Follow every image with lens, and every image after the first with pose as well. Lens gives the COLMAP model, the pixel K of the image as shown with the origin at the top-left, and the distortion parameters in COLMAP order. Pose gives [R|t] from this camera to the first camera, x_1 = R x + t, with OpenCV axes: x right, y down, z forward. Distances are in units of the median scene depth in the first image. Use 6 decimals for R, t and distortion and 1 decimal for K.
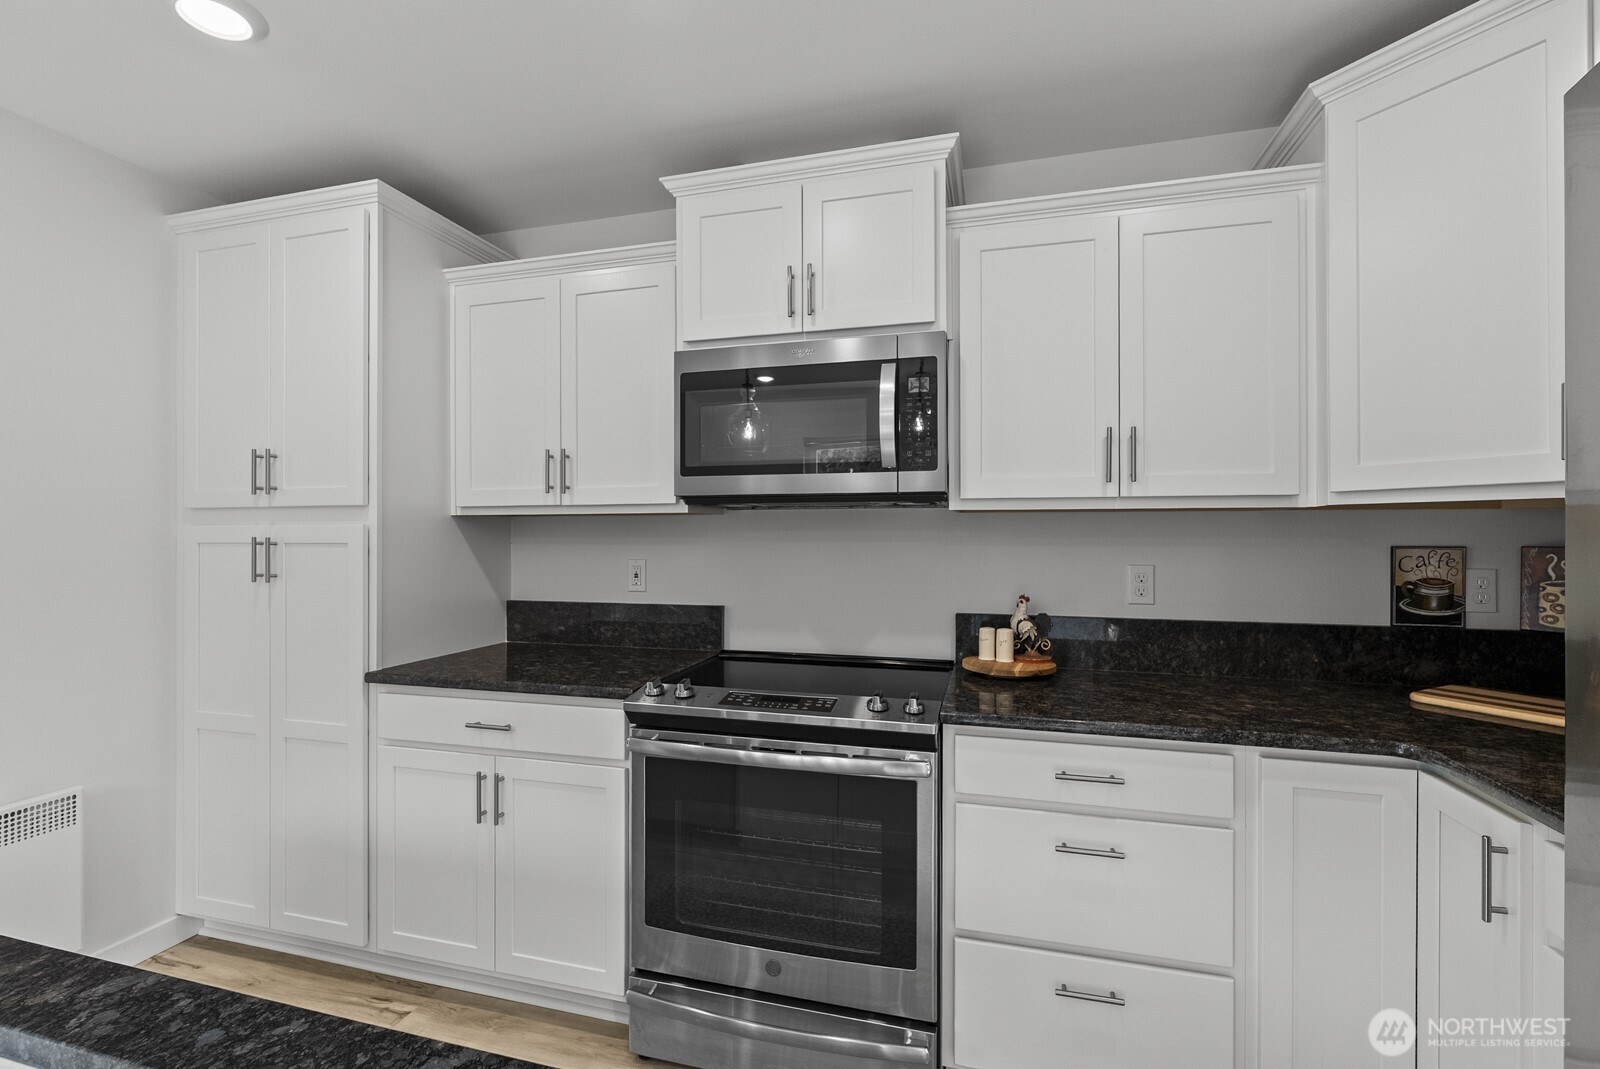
lens RADIAL K [[707.7, 0, 800.0], [0, 707.7, 530.1], [0, 0, 1]] dist [-0.003140, 0.000322]
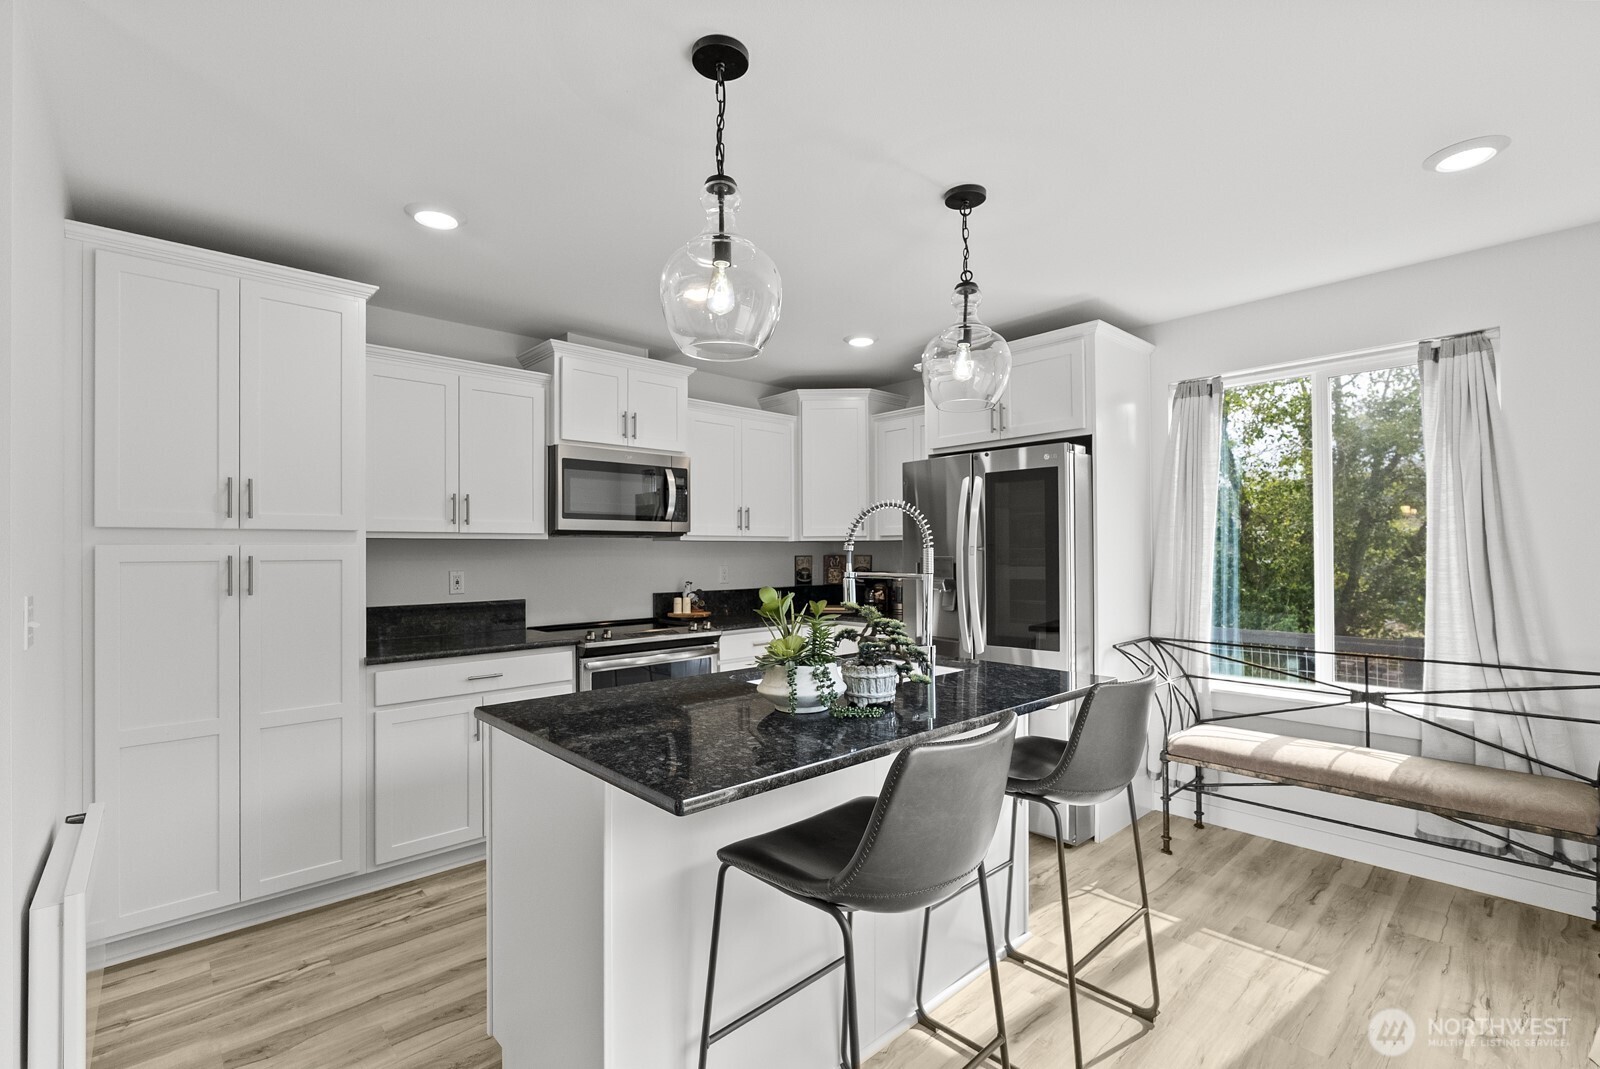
lens RADIAL K [[710.1, 0, 801.3], [0, 710.1, 543.7], [0, 0, 1]] dist [0.000144, -0.000160]
pose [[0.528281, 0.007788, 0.849034, -1.320688], [0.003182, 0.999933, -0.011152, 0.006609], [-0.849063, 0.008593, 0.528221, -0.389356]]
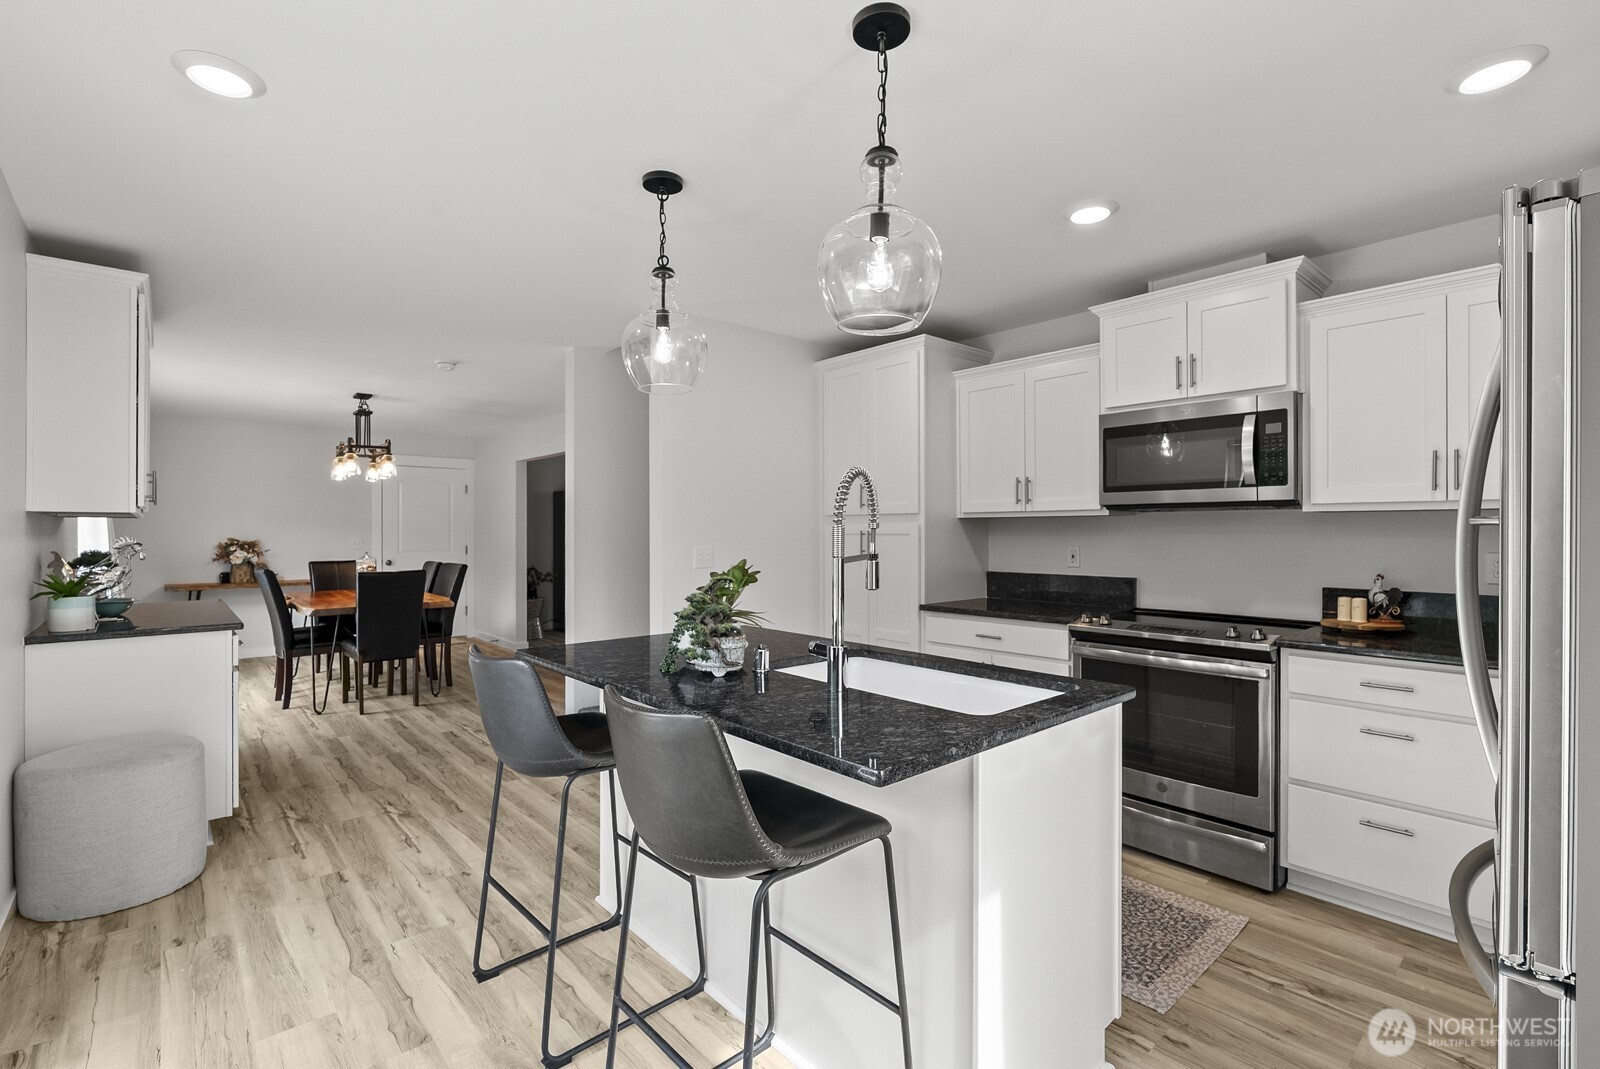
lens RADIAL K [[721.7, 0, 800.0], [0, 721.7, 534.5], [0, 0, 1]] dist [-0.005505, -0.000082]
pose [[0.838967, 0.001236, -0.544180, 0.143463], [0.004756, 0.999943, 0.009605, -0.000055], [0.544161, -0.010647, 0.838913, -0.746377]]
